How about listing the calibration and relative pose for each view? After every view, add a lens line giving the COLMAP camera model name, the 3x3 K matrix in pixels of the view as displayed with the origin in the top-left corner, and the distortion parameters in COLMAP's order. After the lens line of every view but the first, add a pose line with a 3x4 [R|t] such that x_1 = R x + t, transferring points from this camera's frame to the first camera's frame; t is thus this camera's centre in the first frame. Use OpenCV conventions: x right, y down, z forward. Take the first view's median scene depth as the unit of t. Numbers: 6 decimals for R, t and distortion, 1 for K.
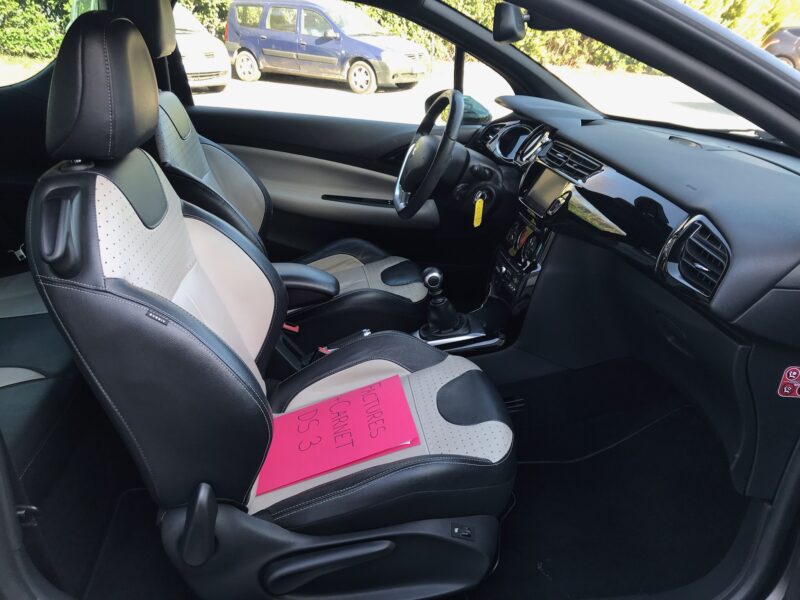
lens RADIAL K [[653.1, 0, 399.9], [0, 653.1, 296.6], [0, 0, 1]] dist [0.024393, -0.008815]
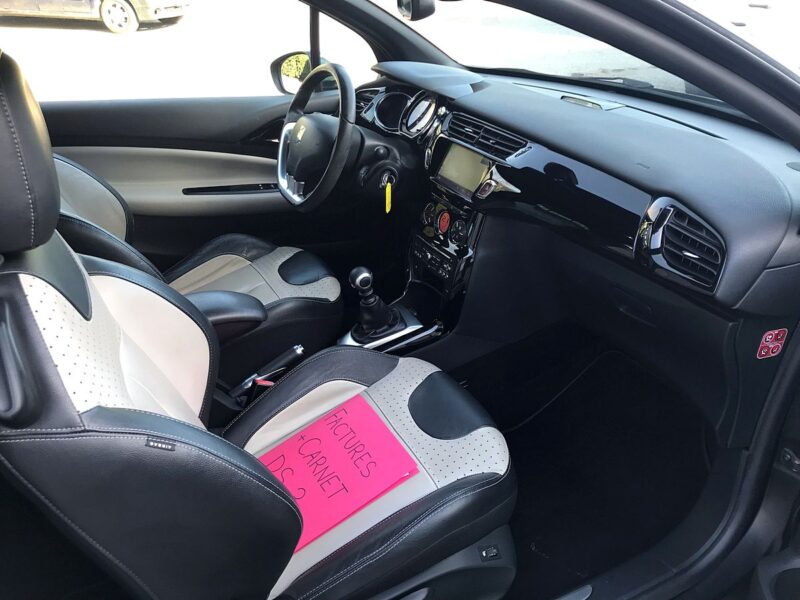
lens RADIAL K [[653.1, 0, 399.9], [0, 653.1, 296.6], [0, 0, 1]] dist [0.024393, -0.008815]
pose [[0.941467, -0.189441, 0.278839, -0.161969], [0.159322, 0.978999, 0.127192, -0.112896], [-0.297079, -0.075322, 0.951878, 0.097945]]
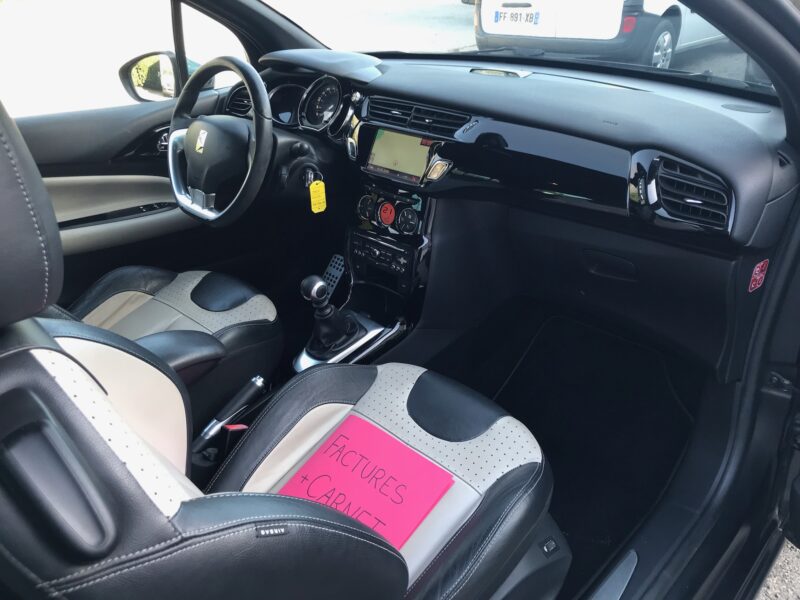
lens RADIAL K [[653.1, 0, 399.9], [0, 653.1, 296.6], [0, 0, 1]] dist [0.024393, -0.008815]
pose [[0.787495, -0.350464, 0.506978, -0.290445], [0.295826, 0.936574, 0.187925, -0.143802], [-0.540683, 0.001988, 0.841224, 0.239307]]
